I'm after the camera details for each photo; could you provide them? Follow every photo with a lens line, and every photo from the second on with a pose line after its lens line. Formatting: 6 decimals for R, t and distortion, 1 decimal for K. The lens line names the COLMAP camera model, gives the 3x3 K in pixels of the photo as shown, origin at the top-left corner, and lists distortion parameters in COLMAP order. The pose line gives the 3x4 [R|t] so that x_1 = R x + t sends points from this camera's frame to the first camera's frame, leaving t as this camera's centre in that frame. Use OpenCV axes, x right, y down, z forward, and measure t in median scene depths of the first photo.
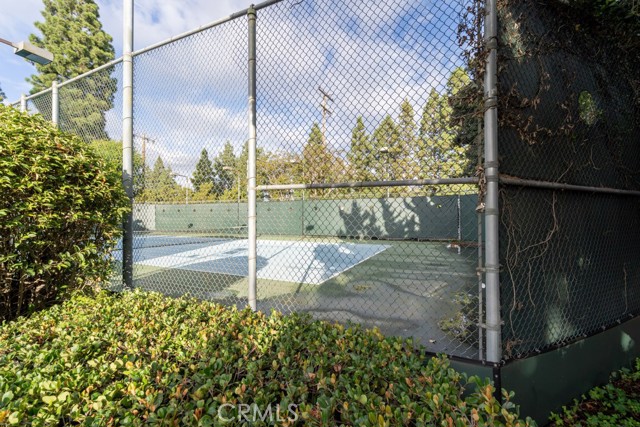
lens RADIAL K [[259.5, 0, 320.1], [0, 259.5, 221.6], [0, 0, 1]] dist [-0.000090, 0.000608]
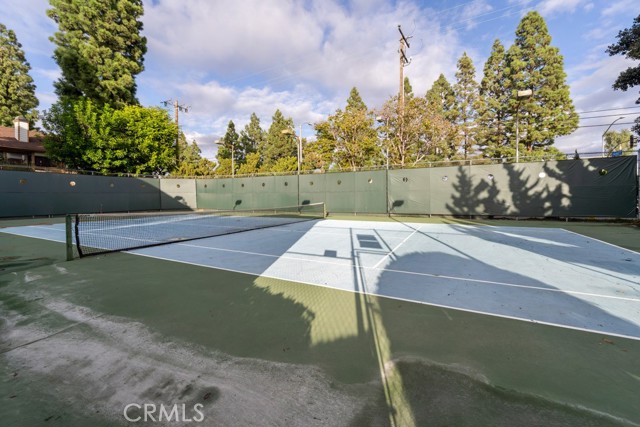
lens RADIAL K [[258.3, 0, 322.3], [0, 258.3, 207.8], [0, 0, 1]] dist [-0.001669, -0.000664]
pose [[0.998802, -0.011360, -0.047601, -0.173847], [0.013344, 0.999046, 0.041575, 0.000787], [0.047083, -0.042160, 0.998001, 0.149471]]
